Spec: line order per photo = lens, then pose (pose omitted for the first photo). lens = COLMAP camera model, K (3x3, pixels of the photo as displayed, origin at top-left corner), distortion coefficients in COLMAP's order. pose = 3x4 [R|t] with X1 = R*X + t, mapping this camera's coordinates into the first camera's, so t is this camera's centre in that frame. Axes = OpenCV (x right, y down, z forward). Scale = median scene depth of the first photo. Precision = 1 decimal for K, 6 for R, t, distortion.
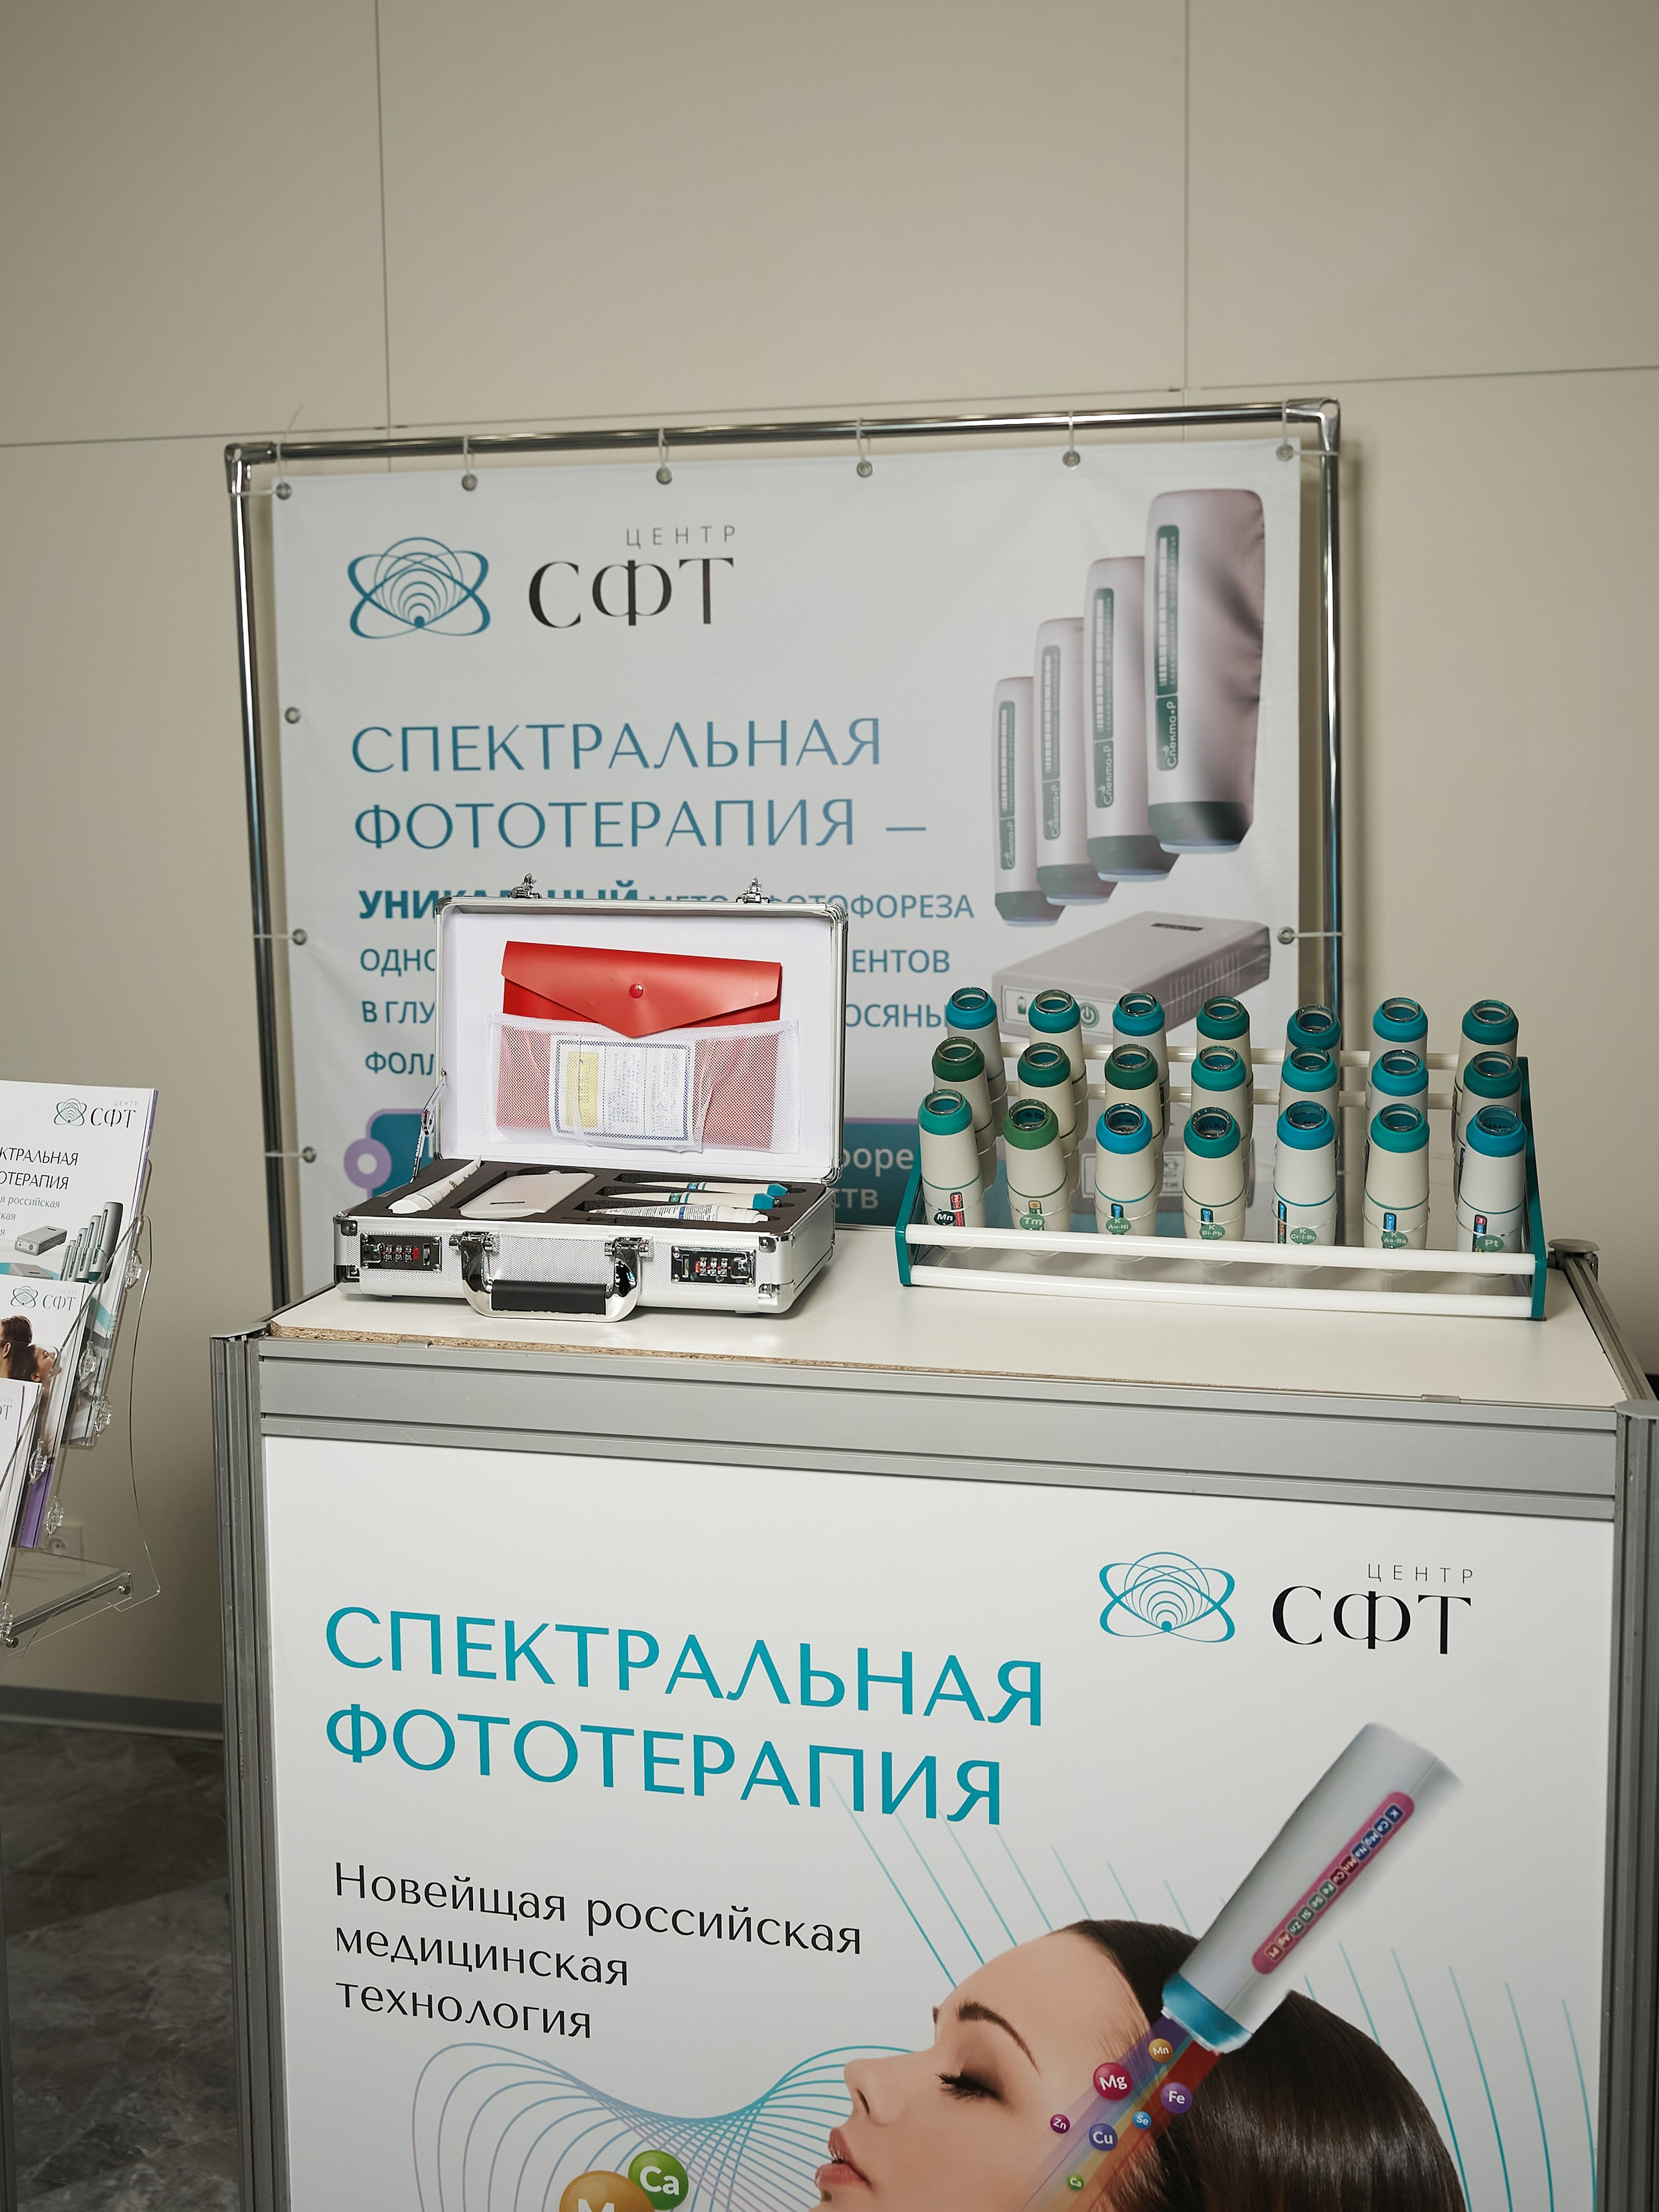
lens RADIAL K [[2133.3, 0, 830.8], [0, 2133.3, 1018.7], [0, 0, 1]] dist [-0.003807, 0.000986]
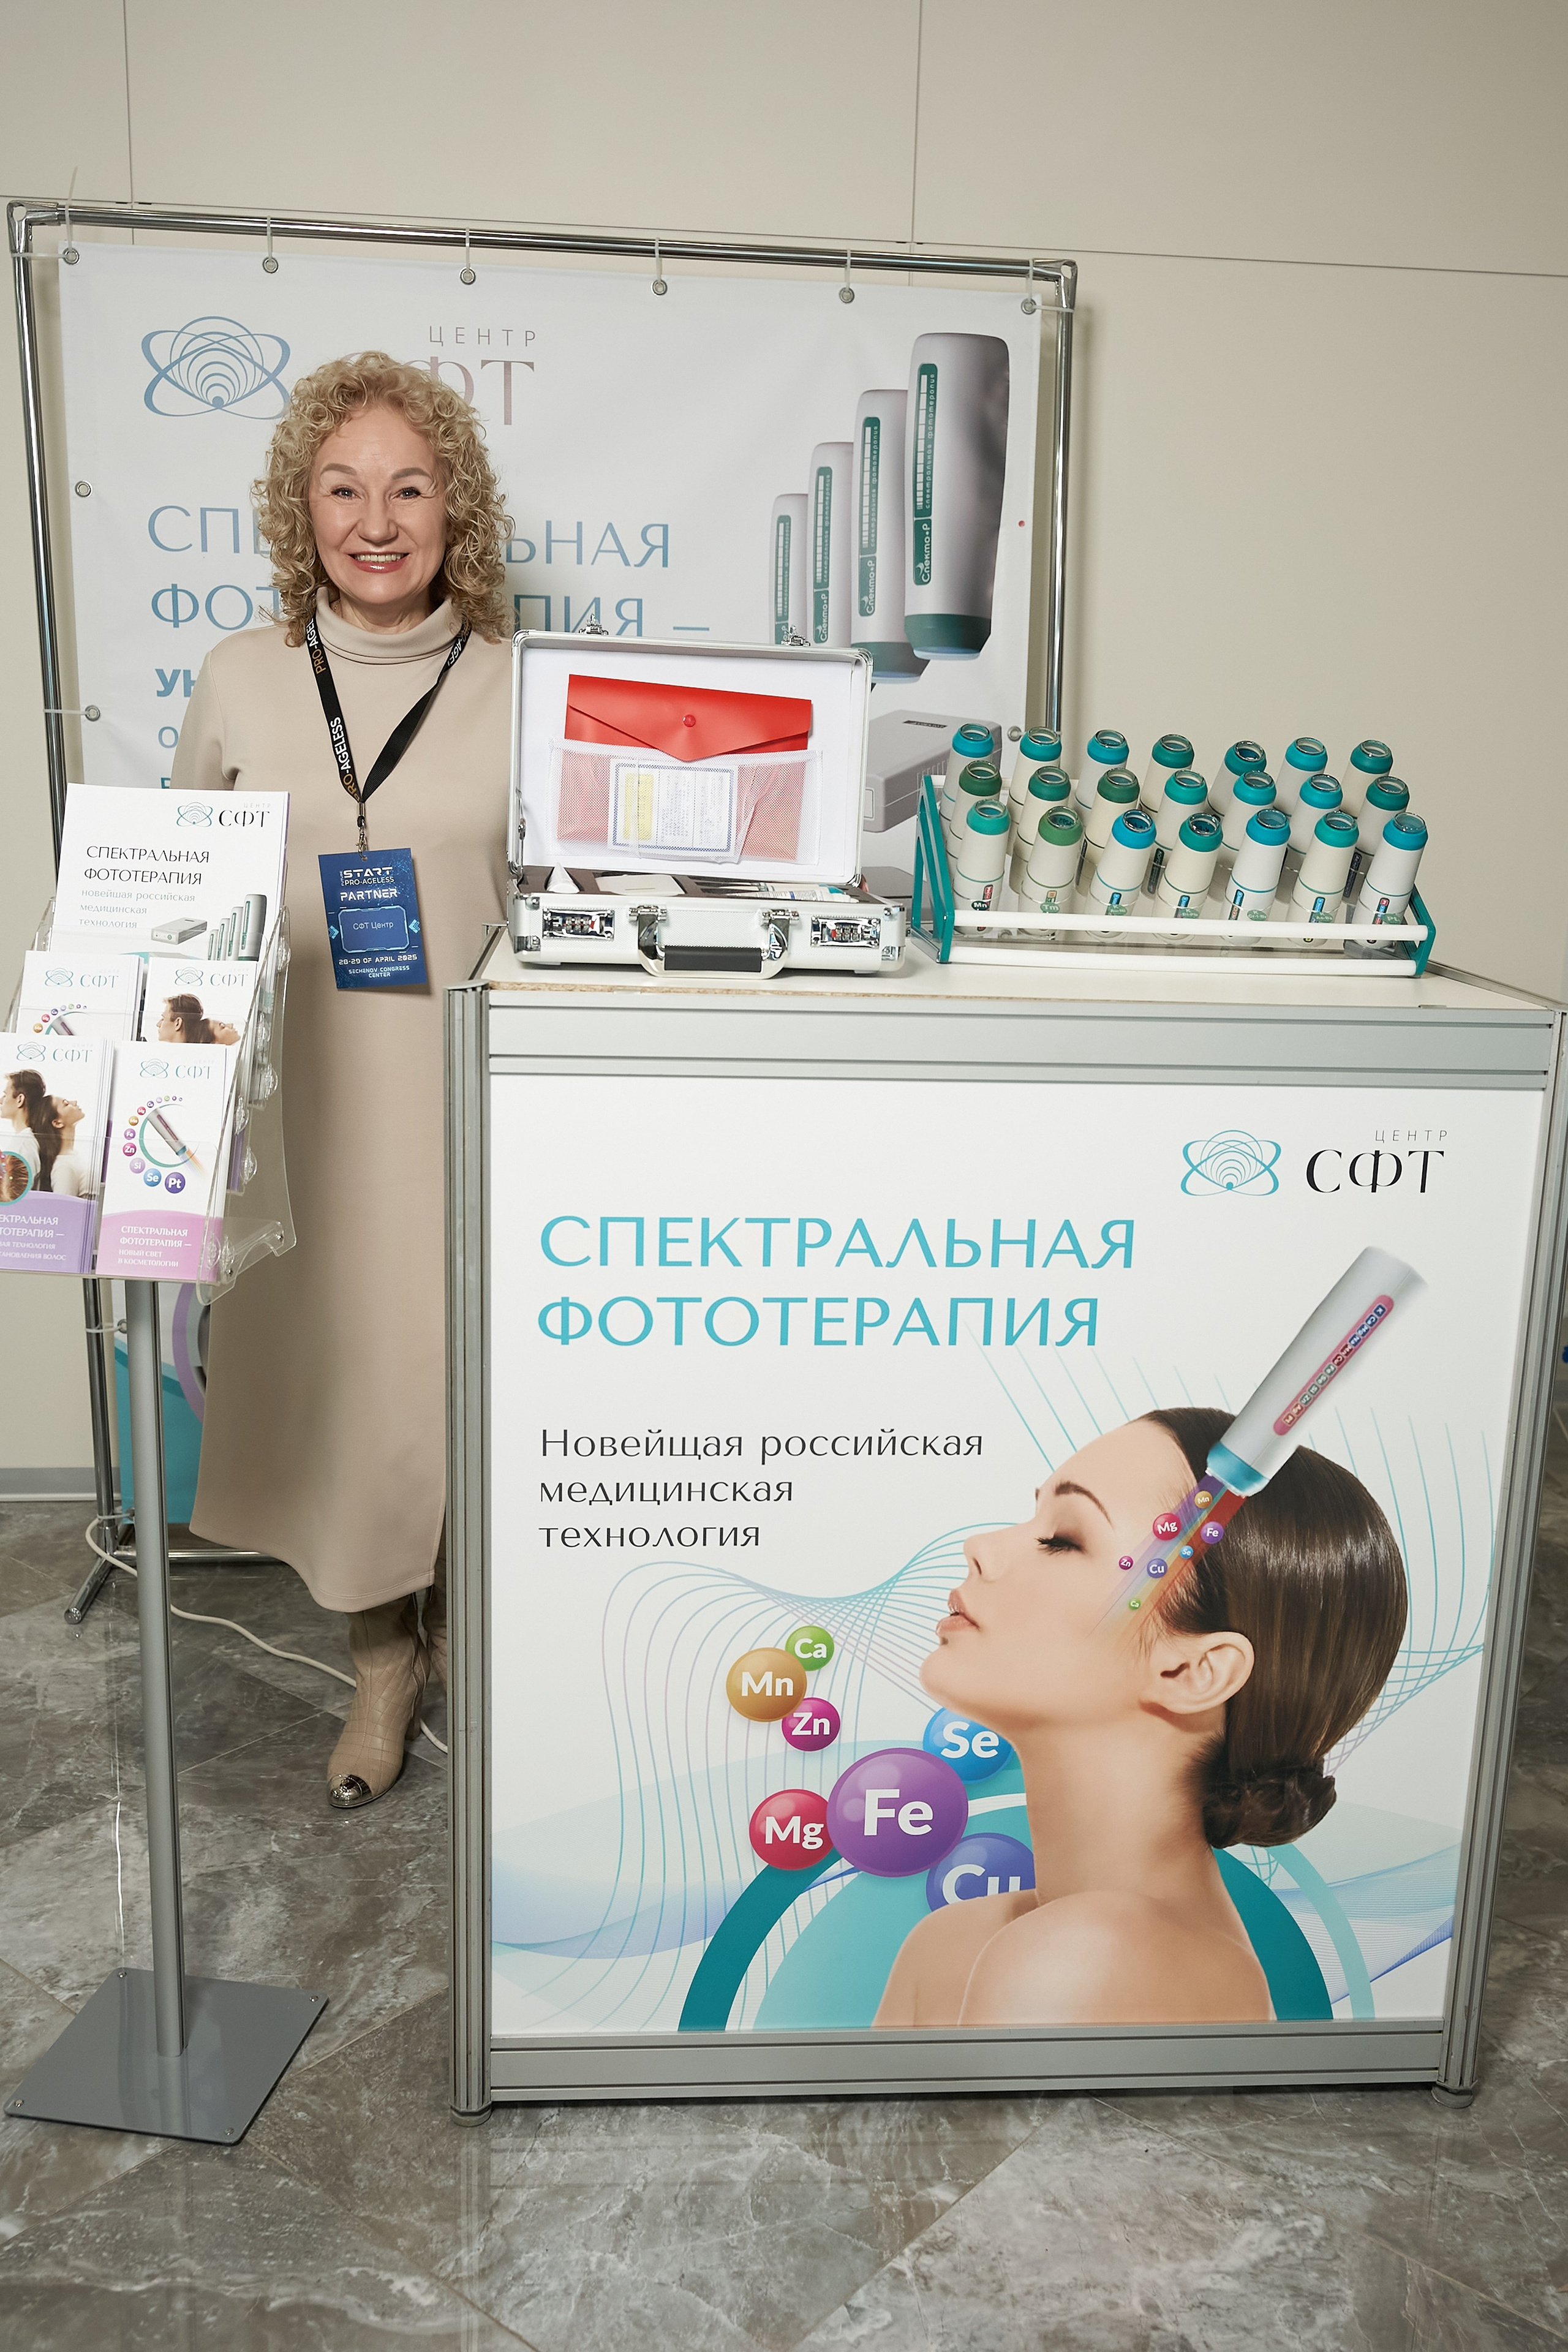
lens RADIAL K [[2033.6, 0, 784.0], [0, 2033.6, 1176.0], [0, 0, 1]] dist [0.005779, -0.006793]
pose [[0.954824, -0.032046, 0.295440, -0.446034], [-0.006861, 0.991526, 0.129724, 0.105194], [-0.297094, -0.125890, 0.946513, -0.115172]]
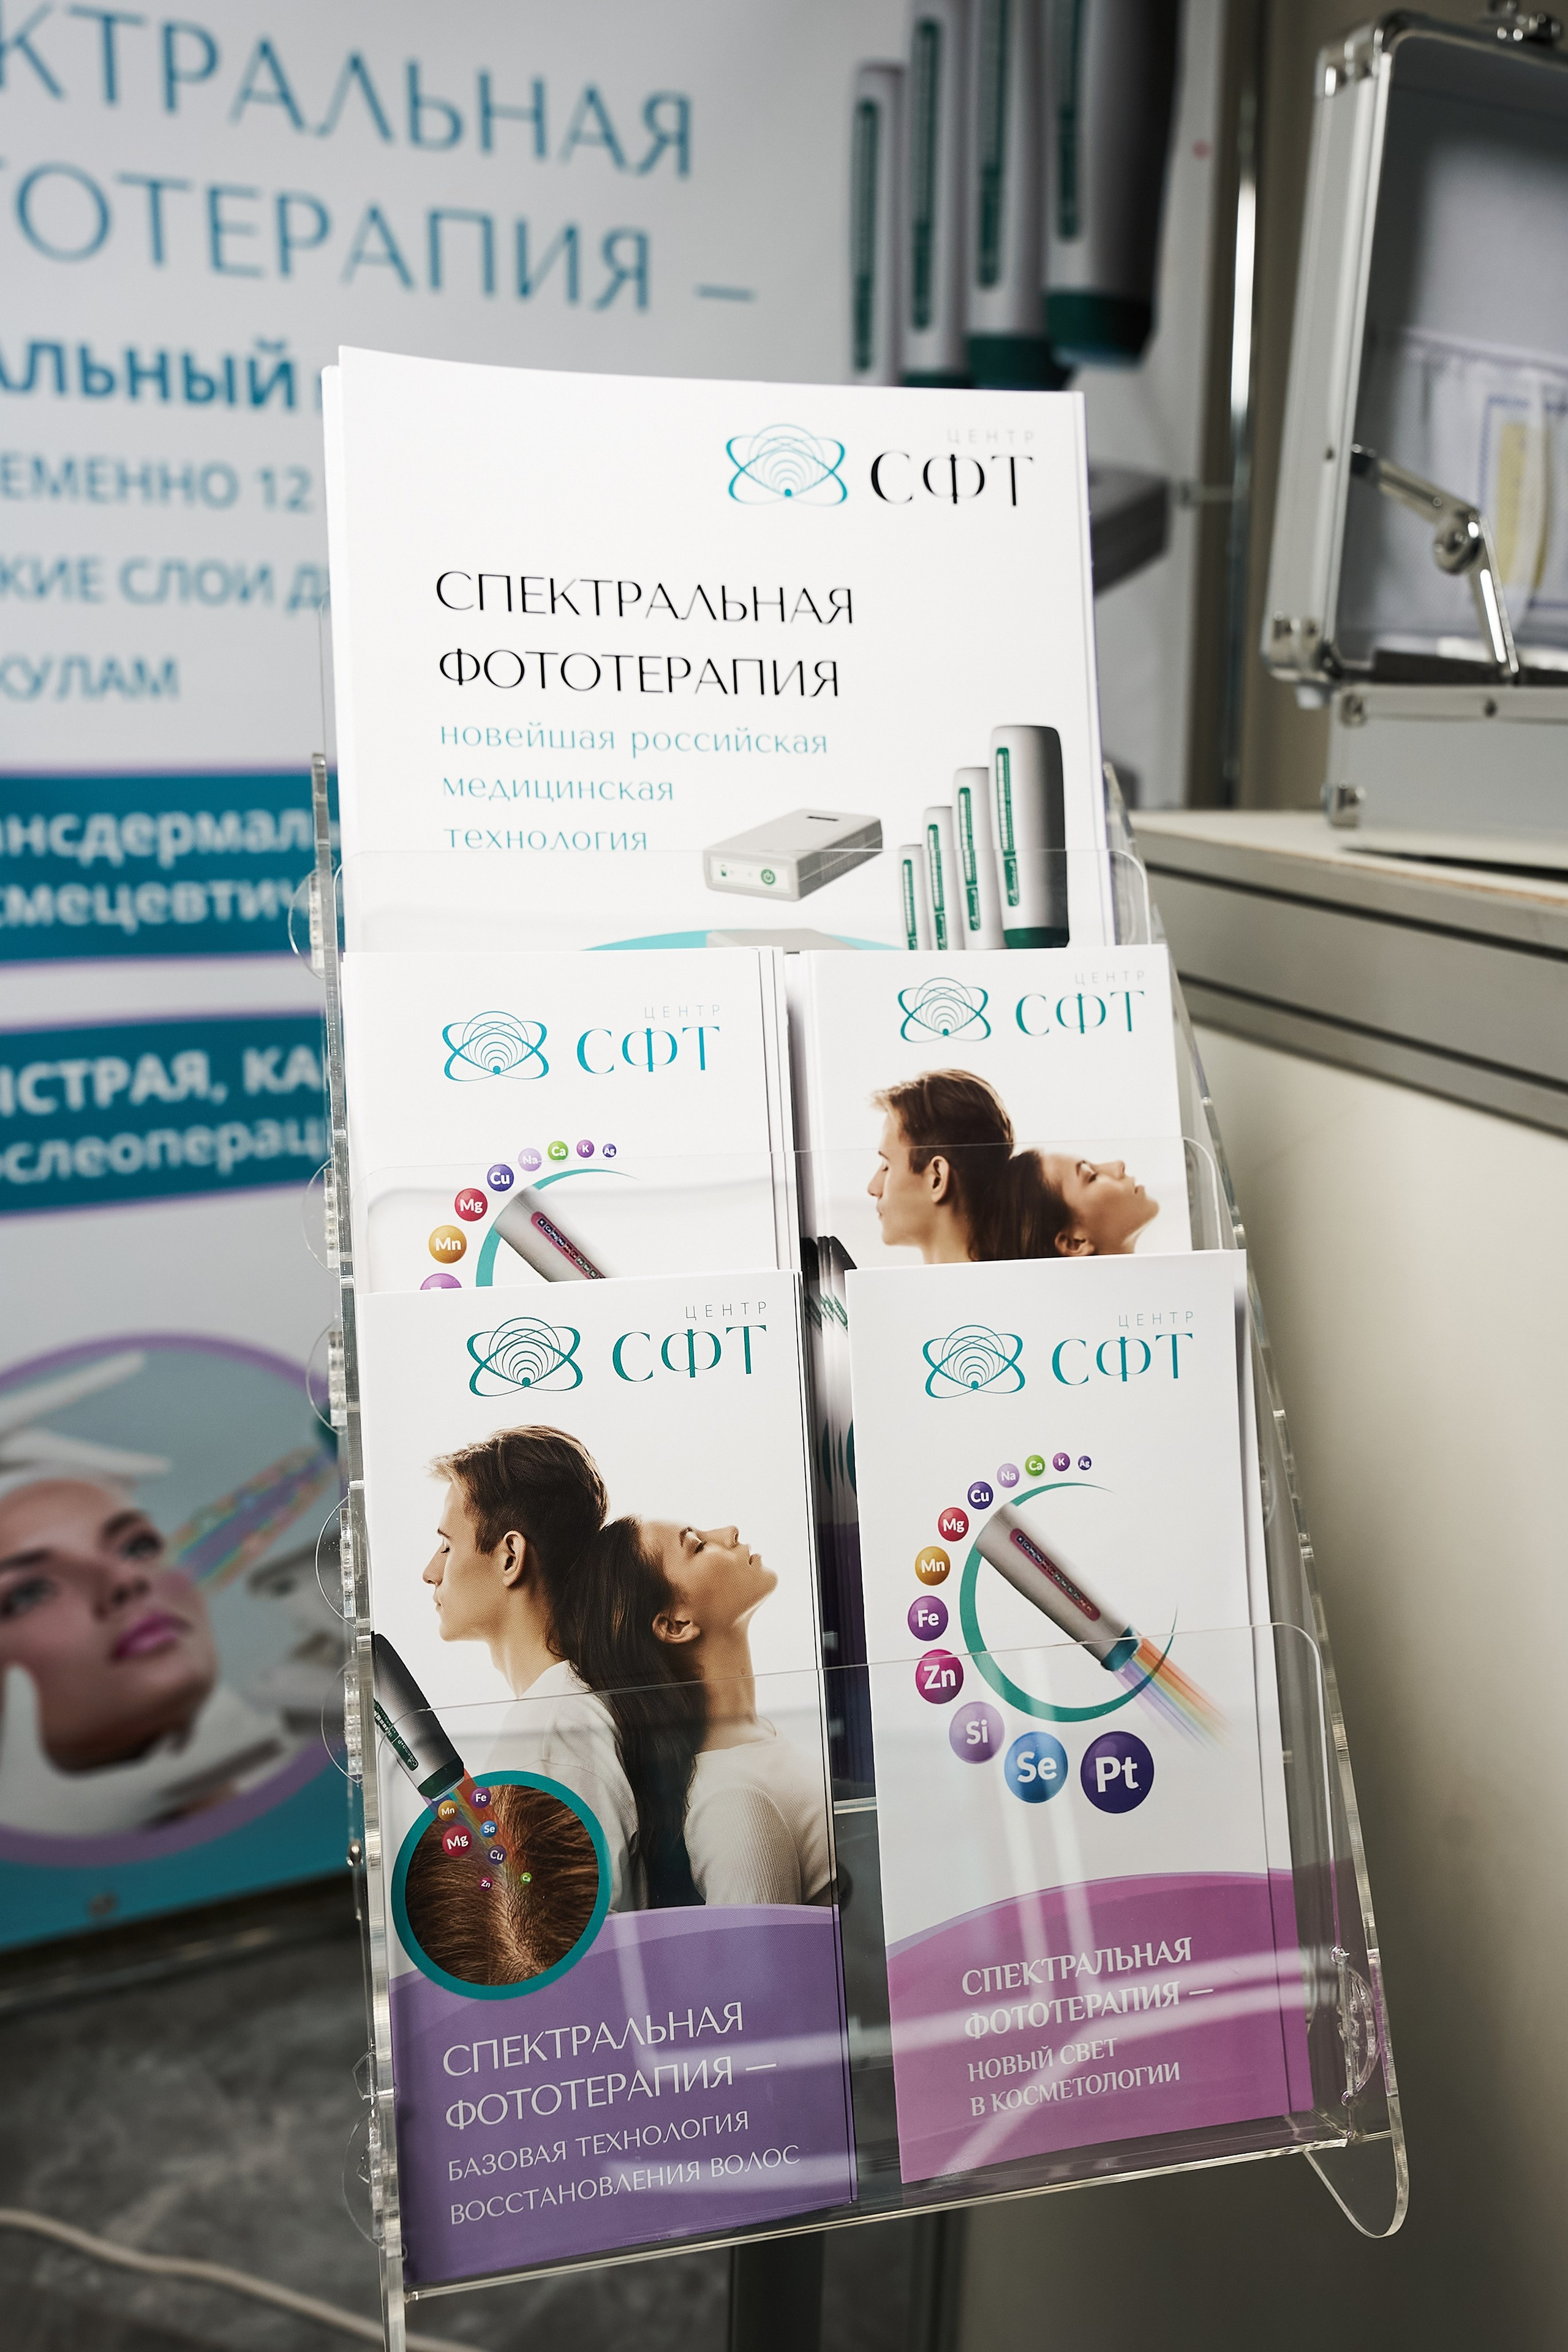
lens RADIAL K [[2051.1, 0, 784.4], [0, 2051.1, 1145.2], [0, 0, 1]] dist [0.007787, 0.009197]
pose [[0.789721, -0.126253, 0.600335, -0.654197], [0.026671, 0.984734, 0.172009, 0.108258], [-0.612887, -0.119827, 0.781032, 0.863628]]
